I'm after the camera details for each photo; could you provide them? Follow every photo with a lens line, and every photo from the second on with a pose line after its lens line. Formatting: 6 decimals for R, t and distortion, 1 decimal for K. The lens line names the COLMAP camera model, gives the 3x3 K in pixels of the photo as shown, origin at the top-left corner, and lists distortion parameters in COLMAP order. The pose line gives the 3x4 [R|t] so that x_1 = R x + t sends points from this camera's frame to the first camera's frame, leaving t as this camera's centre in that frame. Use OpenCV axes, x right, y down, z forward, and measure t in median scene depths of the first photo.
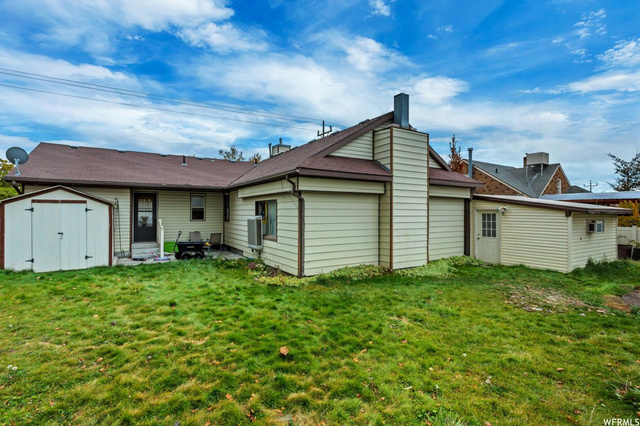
lens RADIAL K [[314.1, 0, 318.8], [0, 314.1, 211.4], [0, 0, 1]] dist [-0.001438, 0.000263]
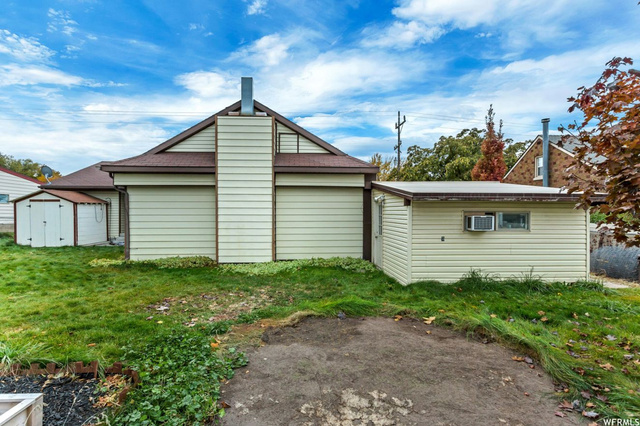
lens RADIAL K [[314.1, 0, 317.5], [0, 314.1, 215.0], [0, 0, 1]] dist [-0.001438, 0.000263]
pose [[0.878317, -0.001223, -0.478078, 0.897011], [0.005443, 0.999957, 0.007442, 0.028712], [0.478049, -0.009139, 0.878286, 0.272547]]
